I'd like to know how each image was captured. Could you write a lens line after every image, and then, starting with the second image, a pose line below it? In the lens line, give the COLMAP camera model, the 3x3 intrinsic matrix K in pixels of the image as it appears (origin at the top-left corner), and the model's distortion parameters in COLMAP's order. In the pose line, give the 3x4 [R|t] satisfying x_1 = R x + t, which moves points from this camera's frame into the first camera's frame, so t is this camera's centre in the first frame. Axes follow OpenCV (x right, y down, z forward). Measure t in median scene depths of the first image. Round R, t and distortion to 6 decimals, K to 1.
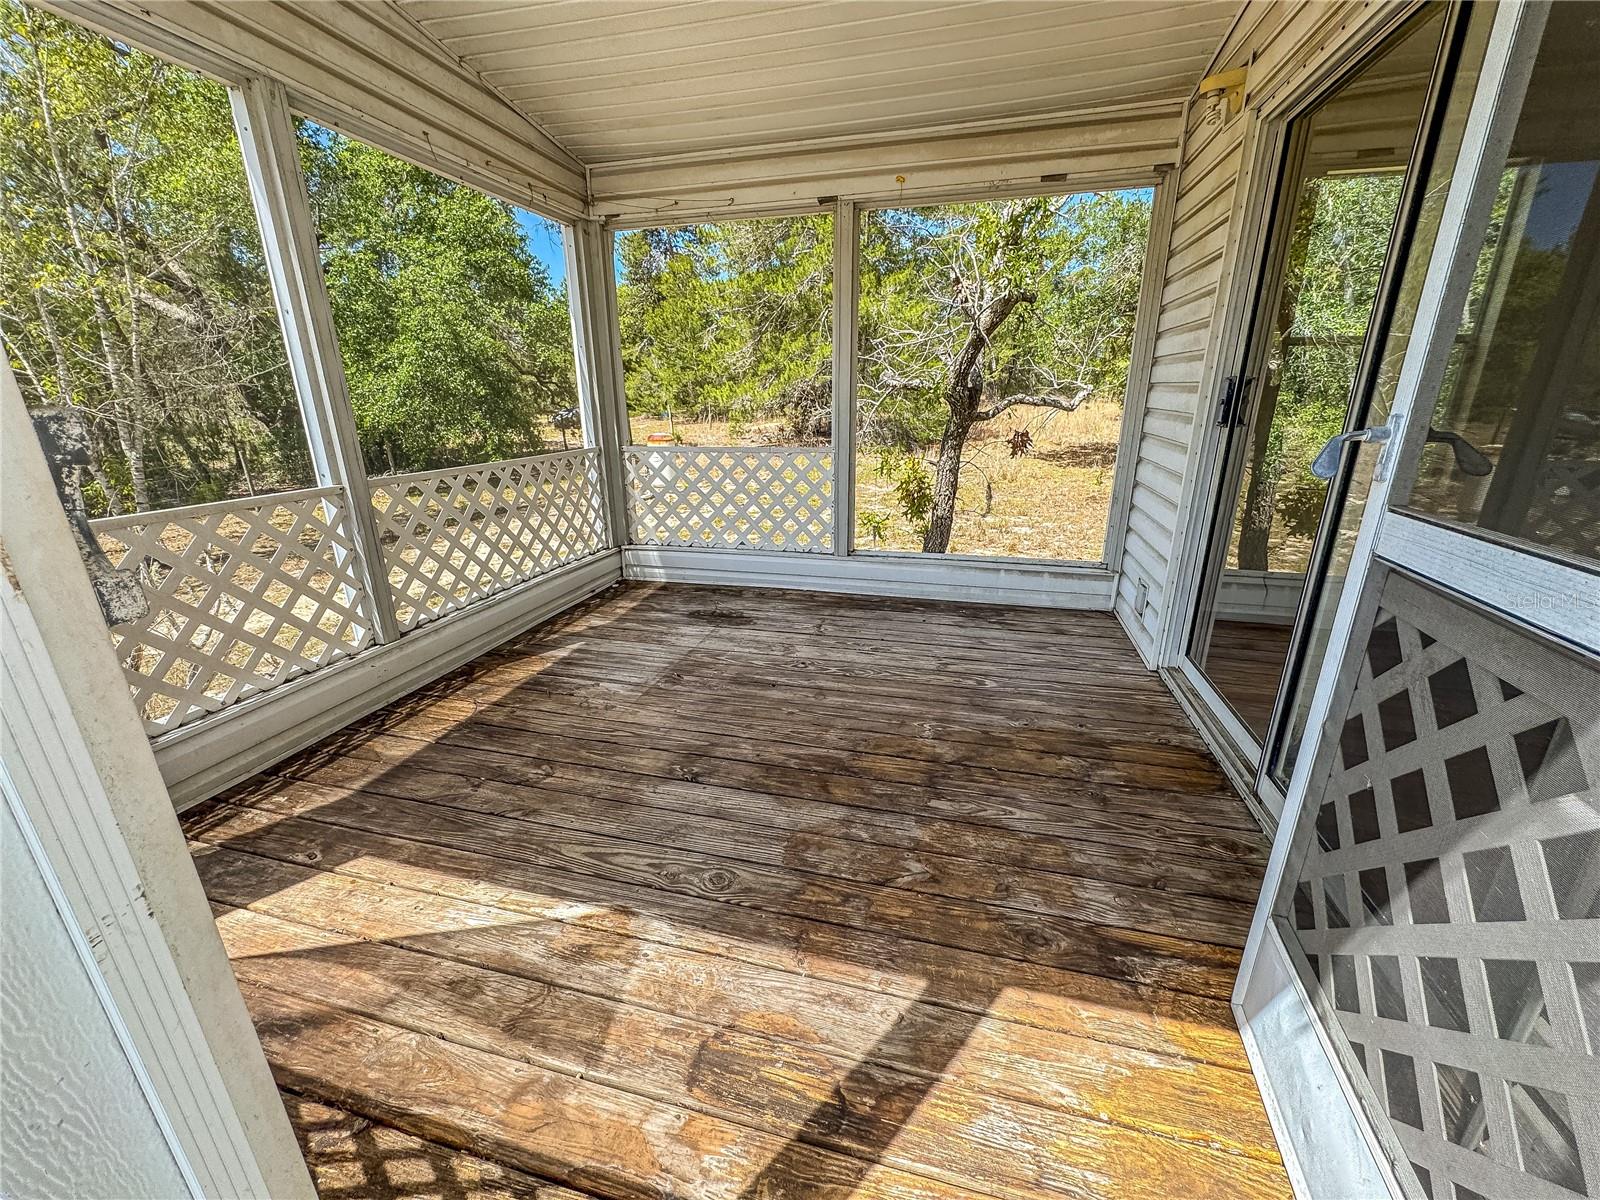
lens RADIAL K [[635.4, 0, 801.4], [0, 635.4, 598.6], [0, 0, 1]] dist [-0.002118, 0.000396]
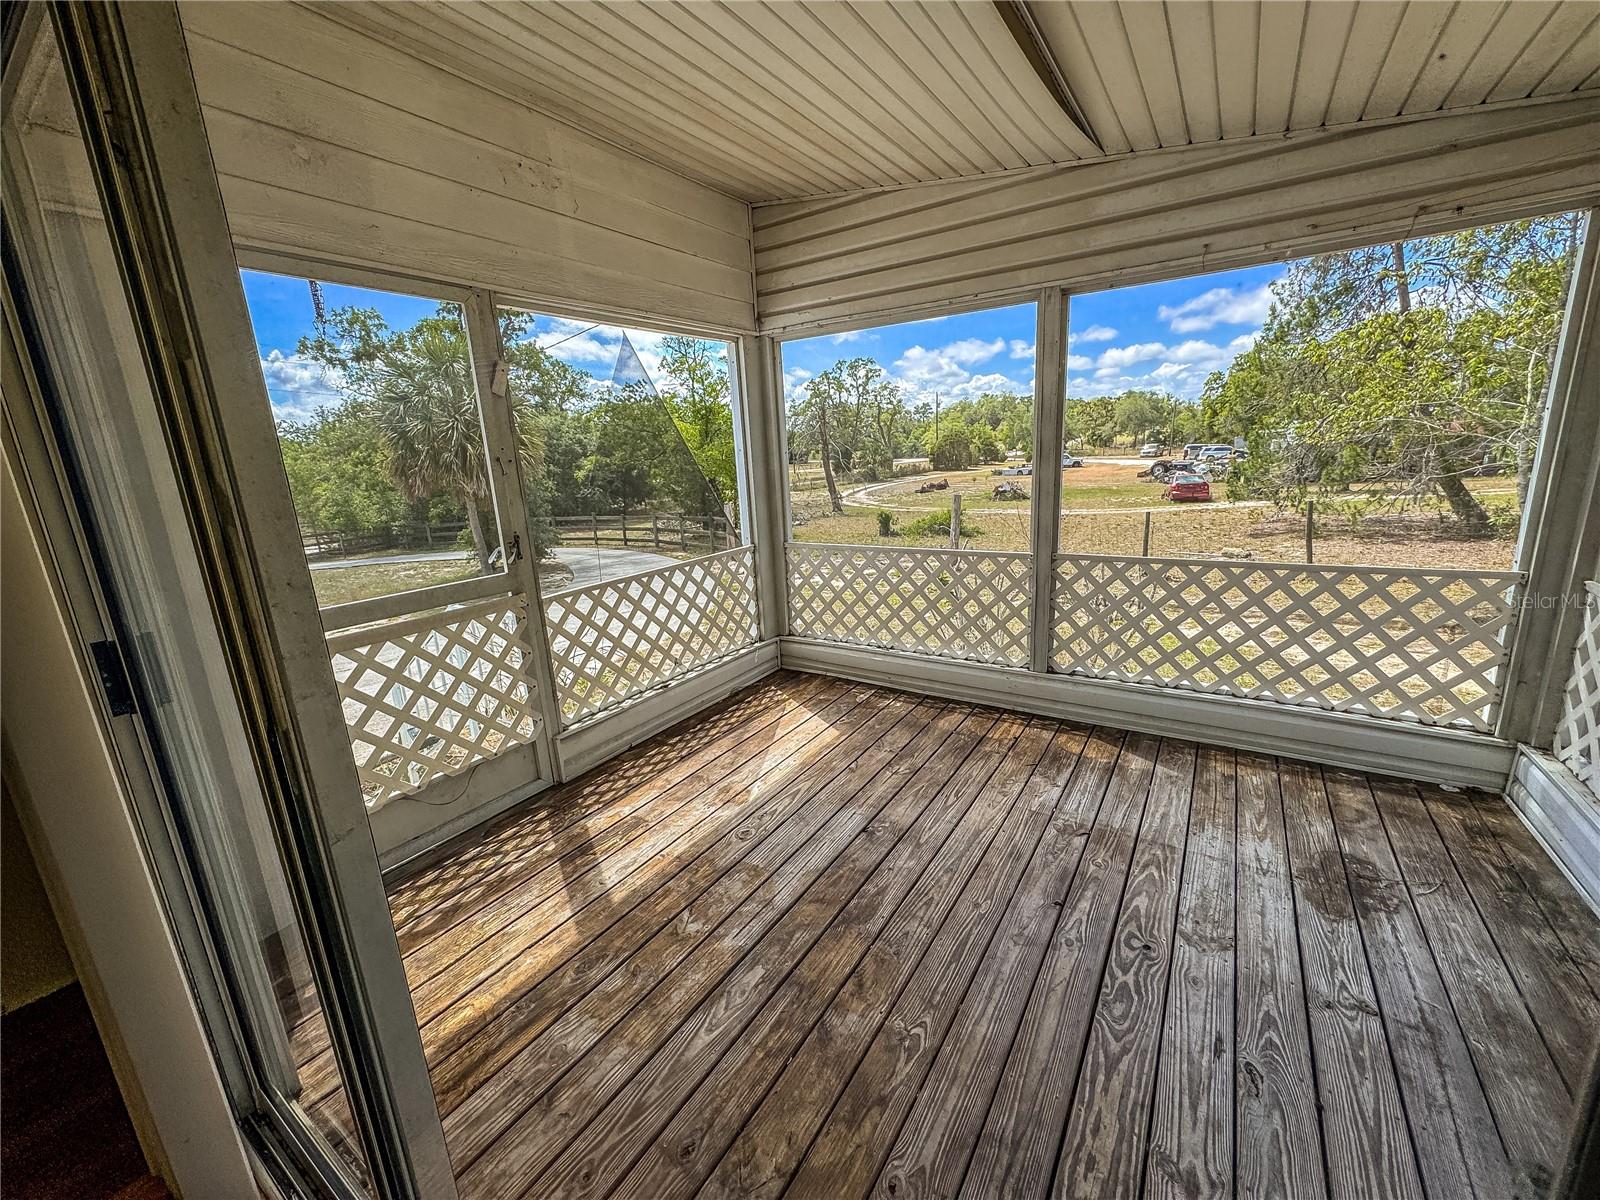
lens RADIAL K [[635.4, 0, 802.4], [0, 635.4, 600.5], [0, 0, 1]] dist [-0.002118, 0.000396]
pose [[-0.323991, 0.241455, -0.914729, 0.637098], [-0.235418, 0.915892, 0.325146, -0.354974], [0.916301, 0.320688, -0.239898, 0.759453]]
